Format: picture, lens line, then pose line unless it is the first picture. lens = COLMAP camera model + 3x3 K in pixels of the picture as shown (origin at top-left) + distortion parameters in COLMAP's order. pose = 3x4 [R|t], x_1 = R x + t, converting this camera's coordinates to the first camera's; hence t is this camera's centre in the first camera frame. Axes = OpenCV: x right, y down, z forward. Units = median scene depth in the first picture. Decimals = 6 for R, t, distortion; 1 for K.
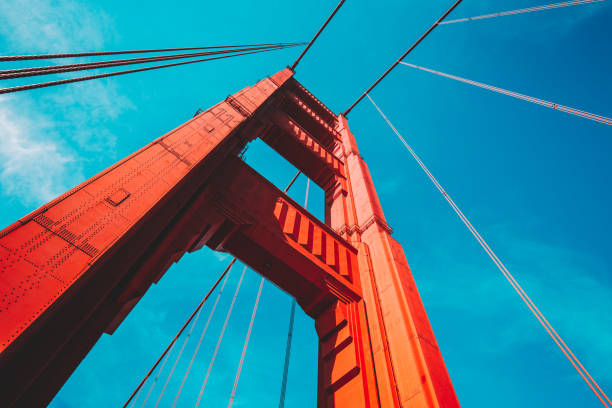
lens RADIAL K [[361.1, 0, 310.5], [0, 361.1, 201.6], [0, 0, 1]] dist [-0.006468, 0.007904]
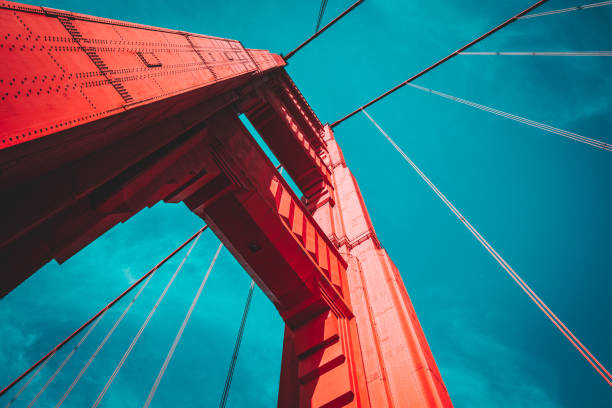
lens RADIAL K [[422.3, 0, 307.2], [0, 422.3, 204.8], [0, 0, 1]] dist [-0.028382, 0.002404]
pose [[0.964641, 0.231909, 0.125244, -0.147202], [-0.221606, 0.970888, -0.090920, 0.149155], [-0.142683, 0.059950, 0.987951, 0.084864]]
